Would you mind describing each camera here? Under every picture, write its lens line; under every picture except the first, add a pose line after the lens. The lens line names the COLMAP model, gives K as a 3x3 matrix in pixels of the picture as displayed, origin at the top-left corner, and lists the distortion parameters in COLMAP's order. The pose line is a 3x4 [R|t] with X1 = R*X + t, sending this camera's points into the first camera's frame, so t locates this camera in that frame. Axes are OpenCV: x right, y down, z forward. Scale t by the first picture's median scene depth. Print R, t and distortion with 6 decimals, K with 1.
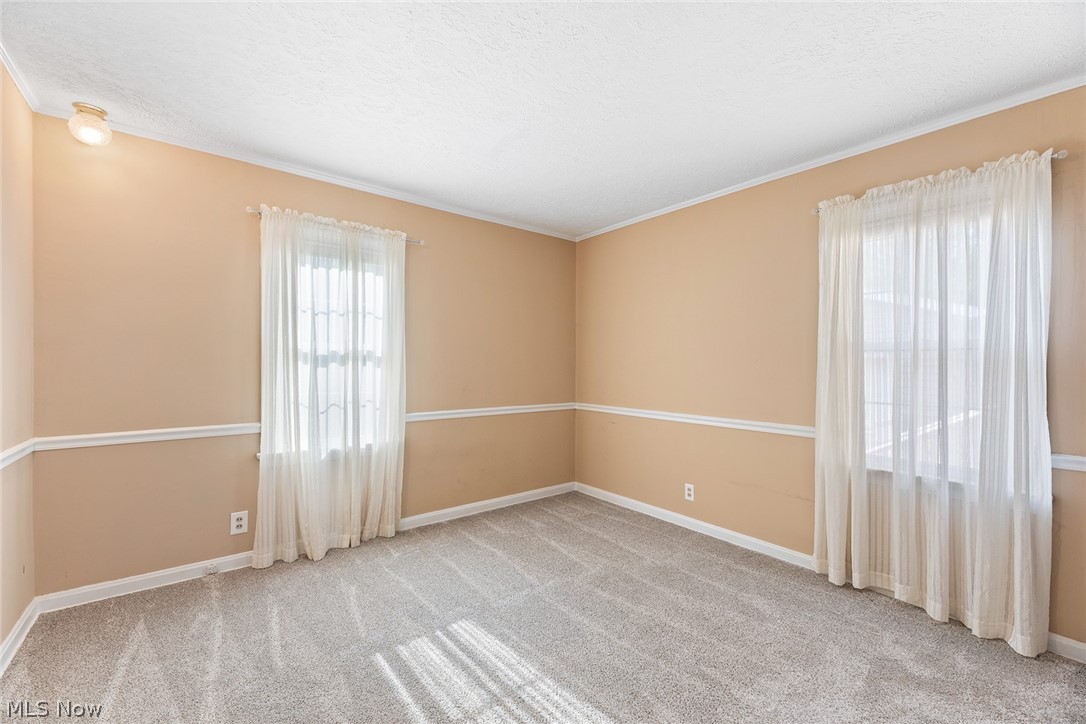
lens RADIAL K [[440.7, 0, 543.0], [0, 440.7, 362.0], [0, 0, 1]] dist [0.003313, -0.000535]
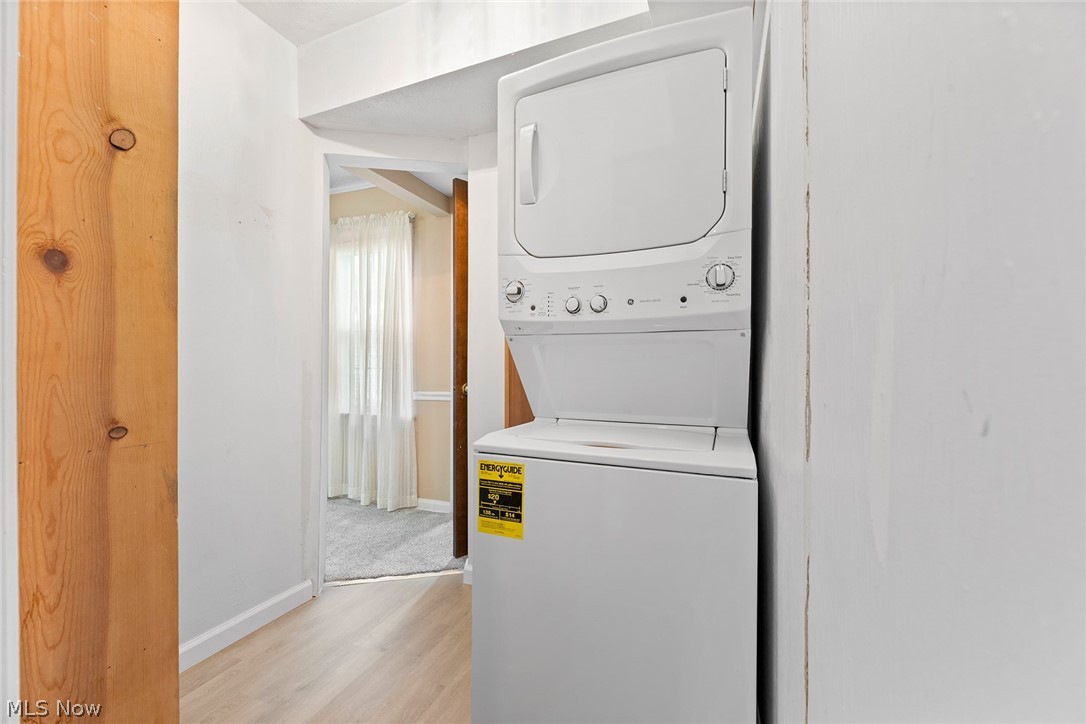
lens RADIAL K [[440.7, 0, 543.0], [0, 440.7, 362.0], [0, 0, 1]] dist [0.003313, -0.000535]
pose [[0.875995, -0.016074, 0.482053, 0.701961], [0.008952, 0.999814, 0.017071, 0.061377], [-0.482238, -0.010639, 0.875976, -0.649033]]
